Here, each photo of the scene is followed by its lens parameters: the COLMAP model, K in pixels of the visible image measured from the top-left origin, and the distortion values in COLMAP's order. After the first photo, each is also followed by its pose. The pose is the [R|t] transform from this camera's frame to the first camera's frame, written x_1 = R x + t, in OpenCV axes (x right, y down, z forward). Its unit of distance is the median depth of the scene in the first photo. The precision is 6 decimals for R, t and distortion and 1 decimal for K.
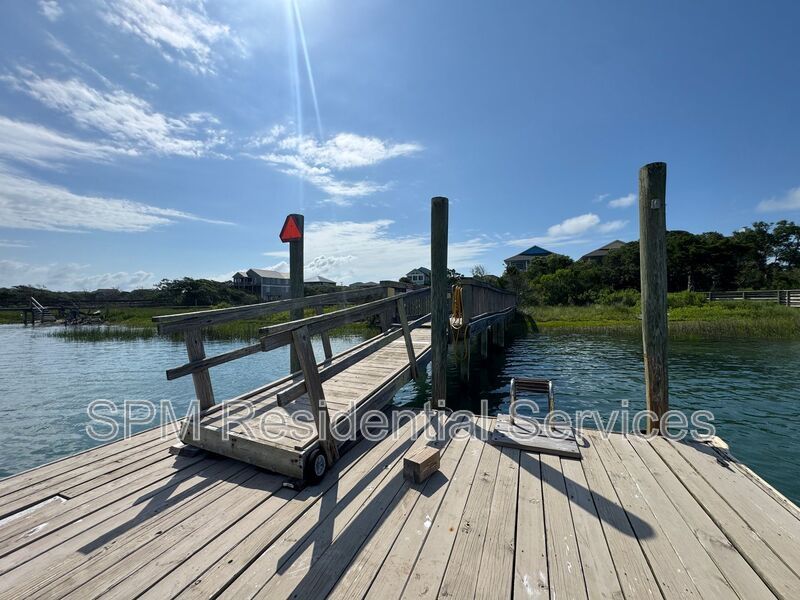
lens RADIAL K [[332.9, 0, 405.4], [0, 332.9, 289.5], [0, 0, 1]] dist [0.006284, 0.001234]
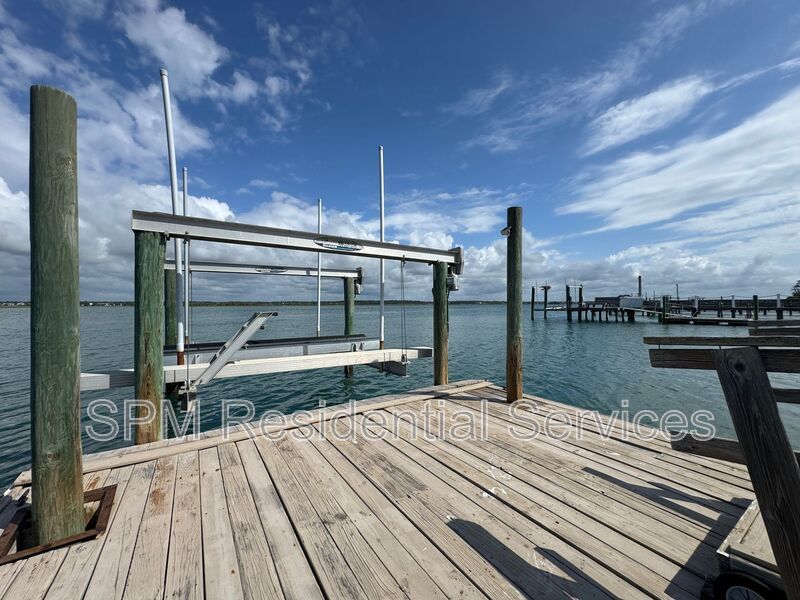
lens RADIAL K [[332.9, 0, 395.3], [0, 332.9, 307.3], [0, 0, 1]] dist [0.006284, 0.001234]
pose [[-0.624150, 0.017246, -0.781114, 0.600082], [0.040567, 0.999123, -0.010356, 0.022833], [0.780251, -0.038151, -0.624302, 1.040716]]
